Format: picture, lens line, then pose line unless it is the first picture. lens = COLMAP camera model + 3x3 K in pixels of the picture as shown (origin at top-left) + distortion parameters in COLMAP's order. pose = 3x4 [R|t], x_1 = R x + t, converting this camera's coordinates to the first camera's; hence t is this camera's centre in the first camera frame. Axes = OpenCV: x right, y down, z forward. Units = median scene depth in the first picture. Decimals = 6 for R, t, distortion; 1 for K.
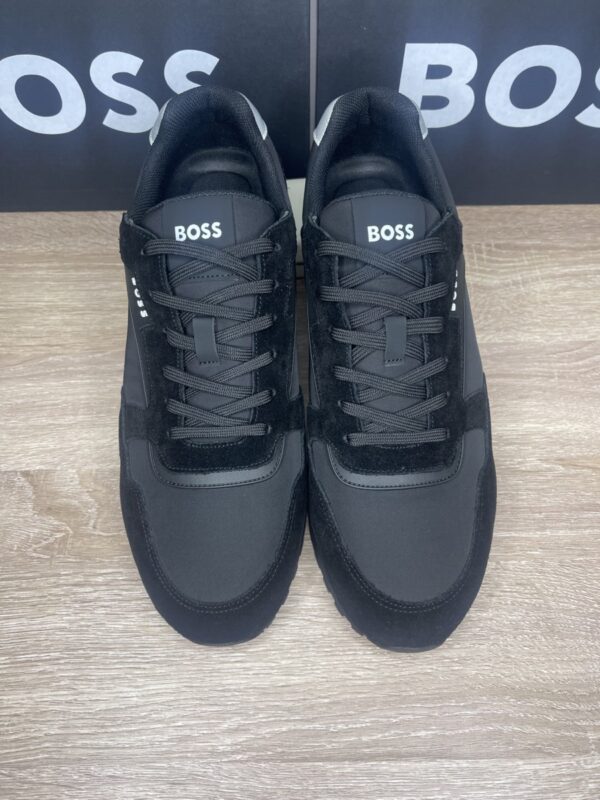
lens RADIAL K [[622.1, 0, 304.7], [0, 622.1, 405.3], [0, 0, 1]] dist [0.077434, -0.115051]
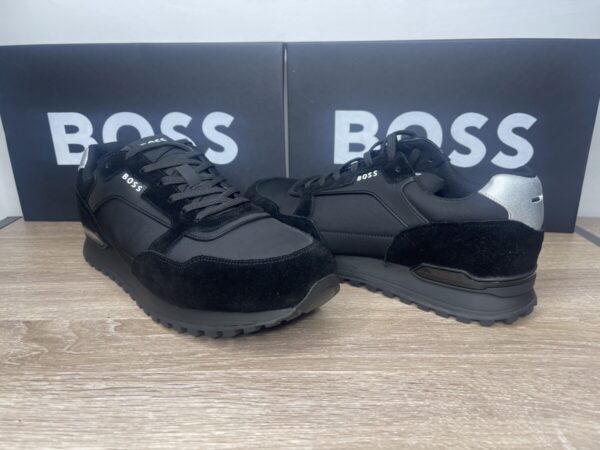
lens RADIAL K [[466.6, 0, 300.0], [0, 466.6, 225.0], [0, 0, 1]] dist [0.077434, -0.115051]
pose [[0.999763, 0.010984, -0.018791, 0.103611], [-0.020582, 0.757885, -0.652063, 0.633426], [0.007079, 0.652296, 0.757932, 0.239718]]
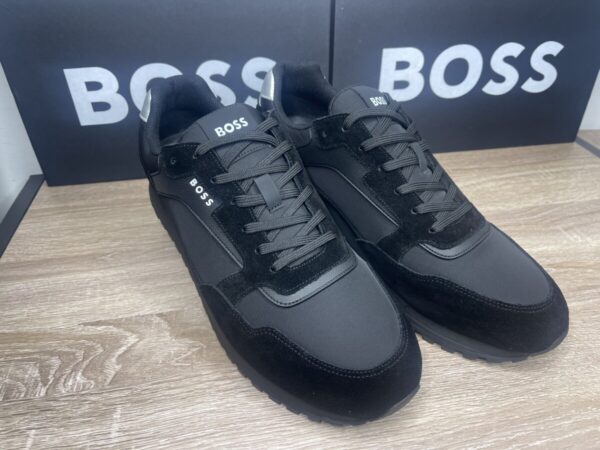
lens RADIAL K [[466.6, 0, 300.0], [0, 466.6, 225.0], [0, 0, 1]] dist [0.077434, -0.115051]
pose [[0.989902, -0.085454, 0.113103, -0.299412], [0.125041, 0.902242, -0.412703, 0.433618], [-0.066779, 0.422677, 0.903817, 0.057627]]
